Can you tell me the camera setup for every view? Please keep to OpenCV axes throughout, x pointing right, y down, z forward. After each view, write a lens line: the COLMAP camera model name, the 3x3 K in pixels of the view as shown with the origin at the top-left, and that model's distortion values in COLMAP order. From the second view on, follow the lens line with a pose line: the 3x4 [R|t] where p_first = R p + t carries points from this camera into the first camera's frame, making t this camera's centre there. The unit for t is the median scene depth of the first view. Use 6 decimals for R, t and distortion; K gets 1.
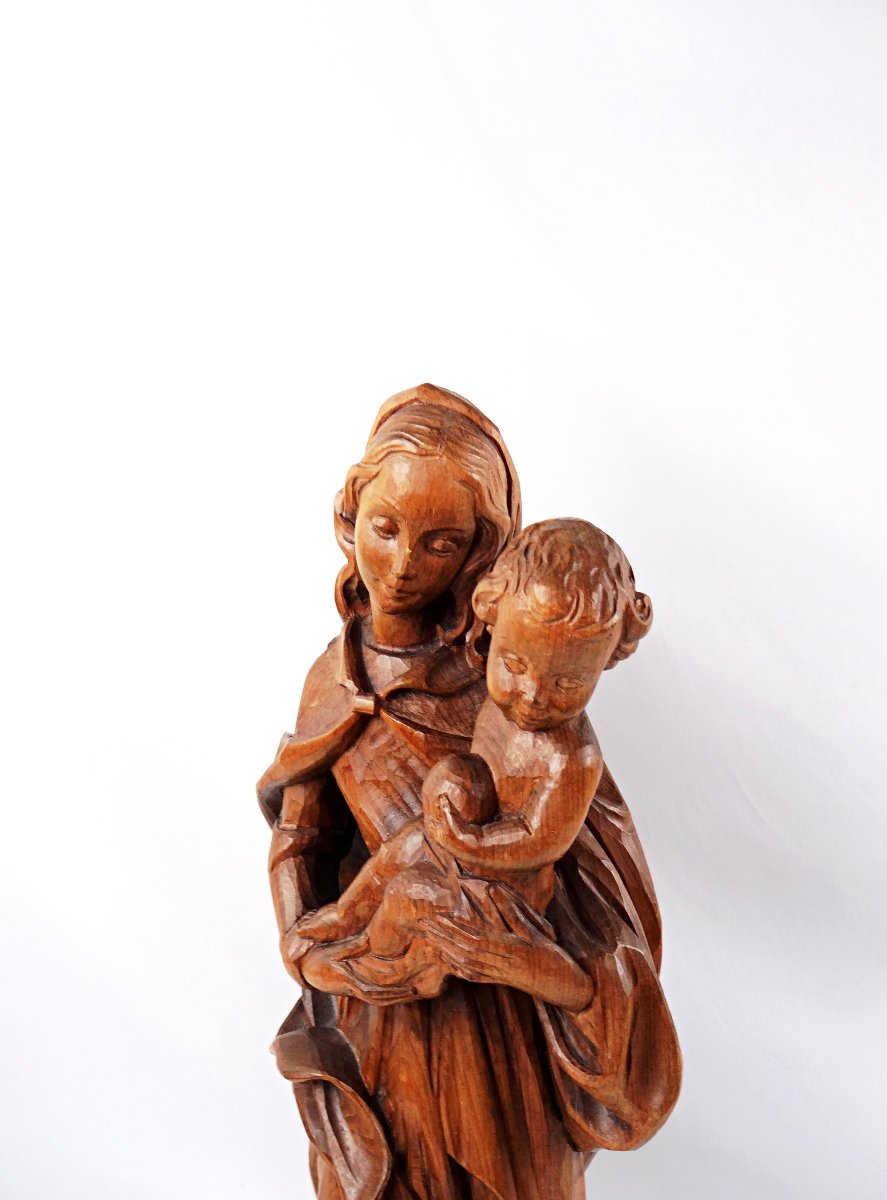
lens RADIAL K [[981.1, 0, 442.5], [0, 981.1, 605.4], [0, 0, 1]] dist [-0.012118, 0.027281]
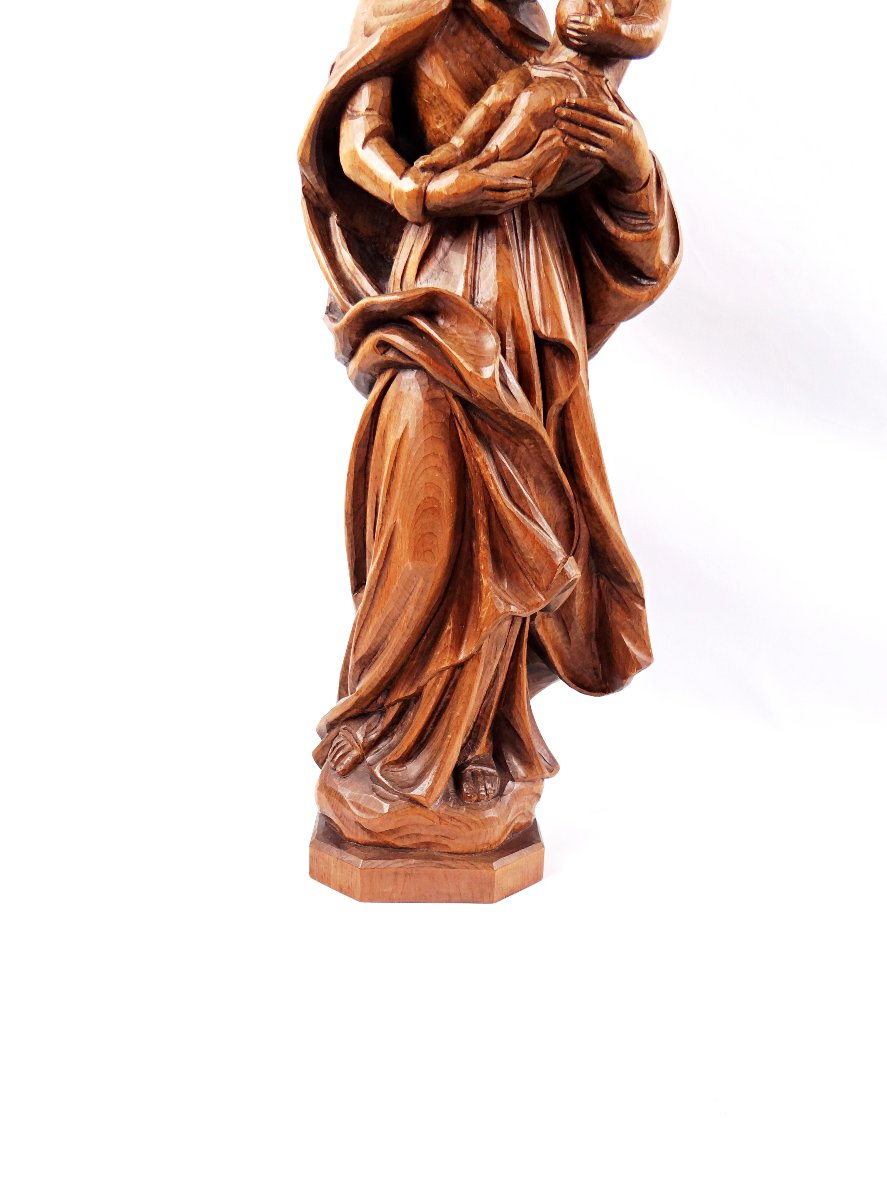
lens RADIAL K [[981.1, 0, 439.0], [0, 981.1, 604.1], [0, 0, 1]] dist [-0.012118, 0.027281]
pose [[0.820349, -0.082048, 0.565947, -0.945430], [0.047127, 0.995987, 0.076083, 0.850708], [-0.569918, -0.035743, 0.820924, -0.084979]]
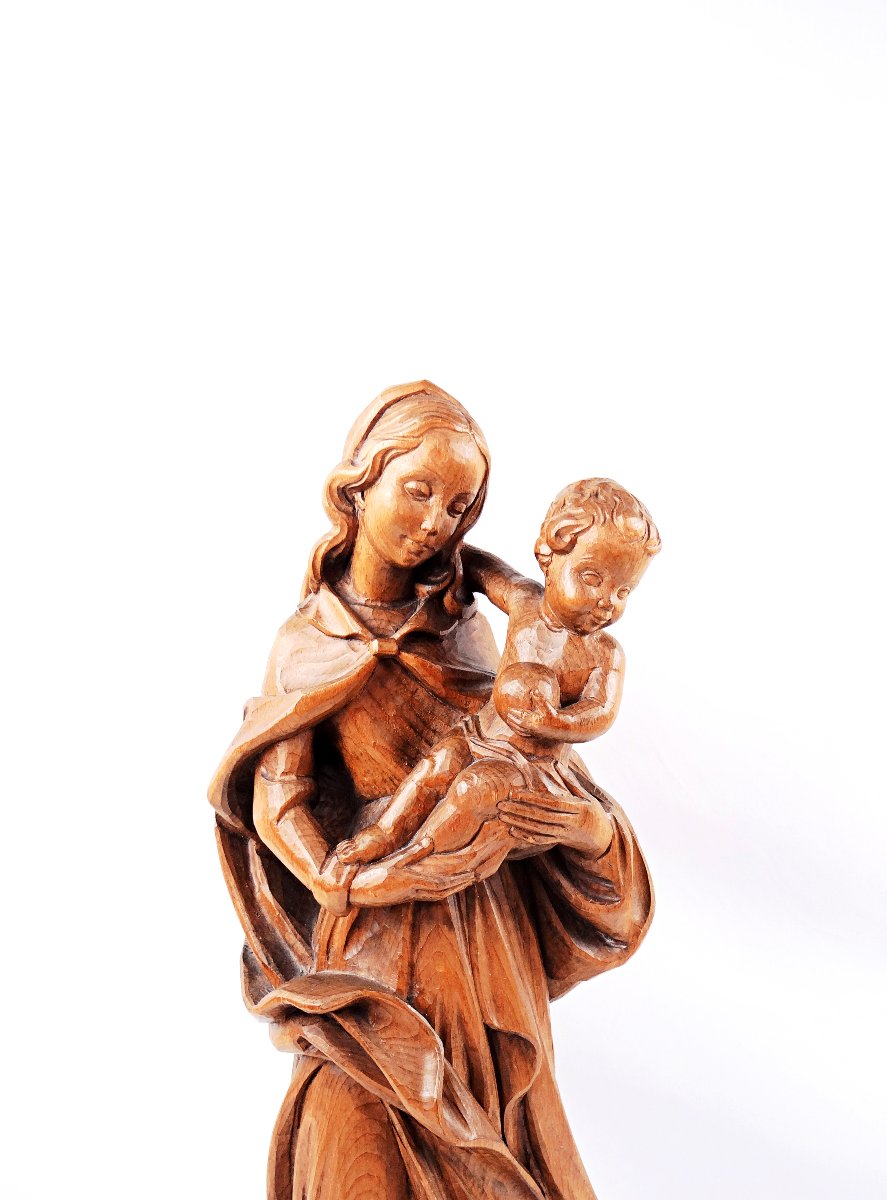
lens RADIAL K [[981.1, 0, 438.3], [0, 981.1, 599.3], [0, 0, 1]] dist [-0.012118, 0.027281]
pose [[0.812523, -0.006935, 0.582888, -0.732312], [0.071510, 0.993563, -0.087862, 0.158035], [-0.578526, 0.113073, 0.807788, 0.028053]]
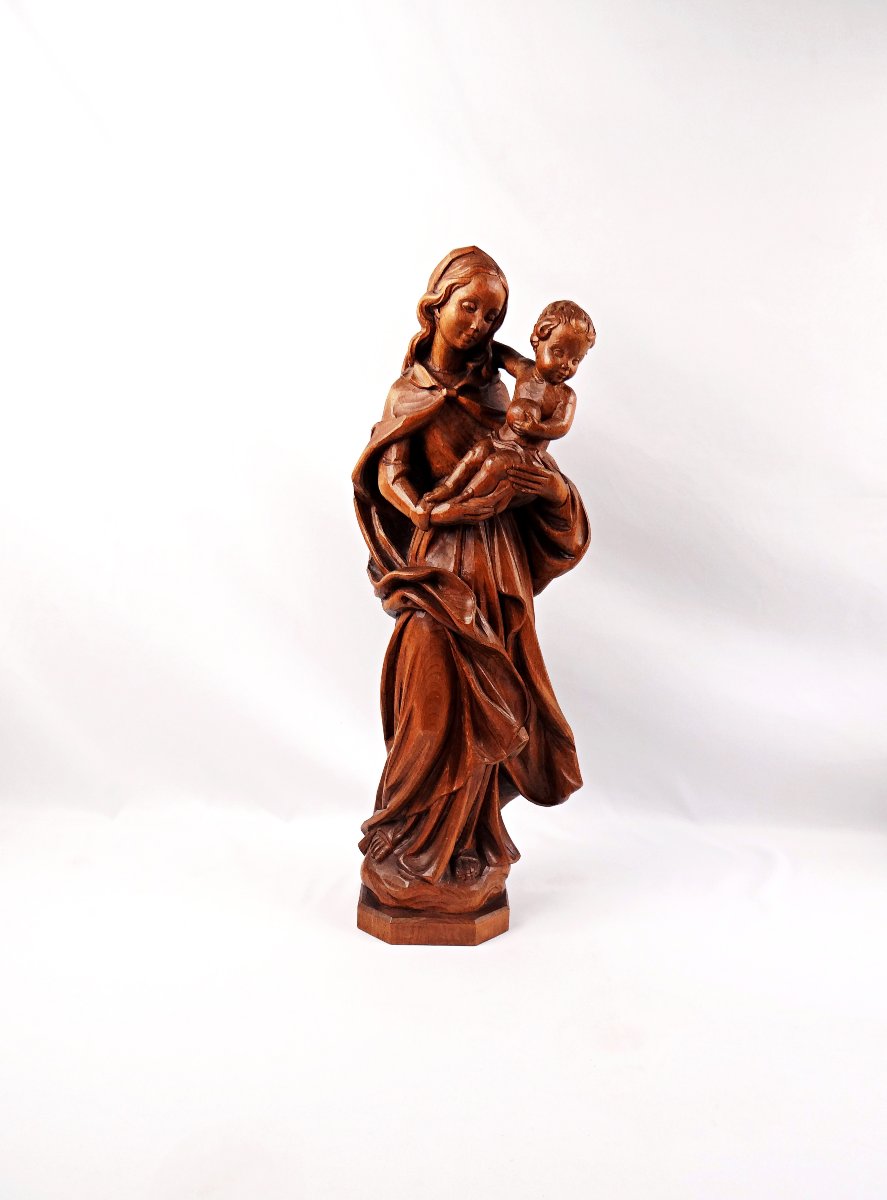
lens RADIAL K [[981.1, 0, 431.0], [0, 981.1, 599.5], [0, 0, 1]] dist [-0.012118, 0.027281]
pose [[0.837003, -0.063402, 0.543512, -1.384992], [0.051067, 0.997981, 0.037773, 0.496216], [-0.544810, -0.003860, 0.838551, -0.836353]]
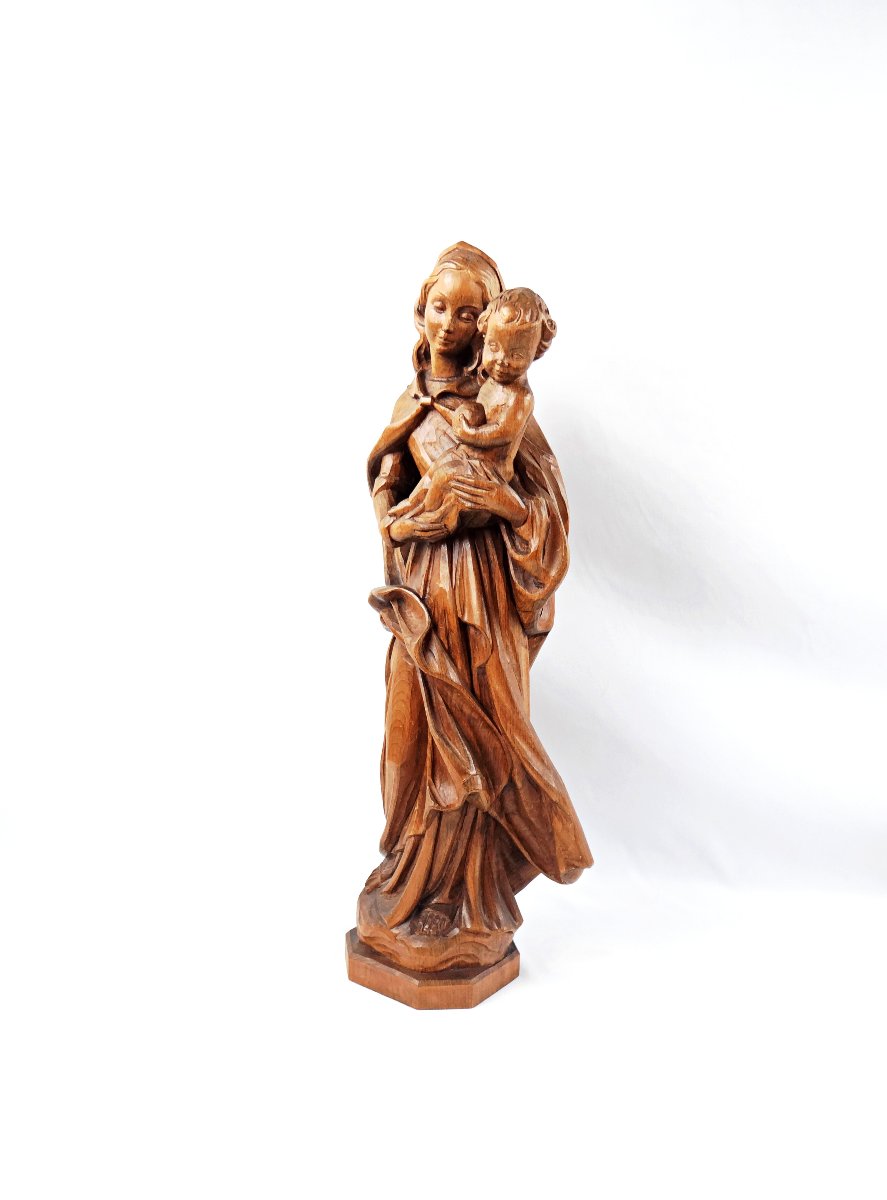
lens RADIAL K [[981.1, 0, 439.0], [0, 981.1, 607.9], [0, 0, 1]] dist [-0.012118, 0.027281]
pose [[0.997718, 0.038557, -0.055435, 0.079319], [-0.039545, 0.999076, -0.016839, 0.587589], [0.054734, 0.018992, 0.998320, -1.057304]]
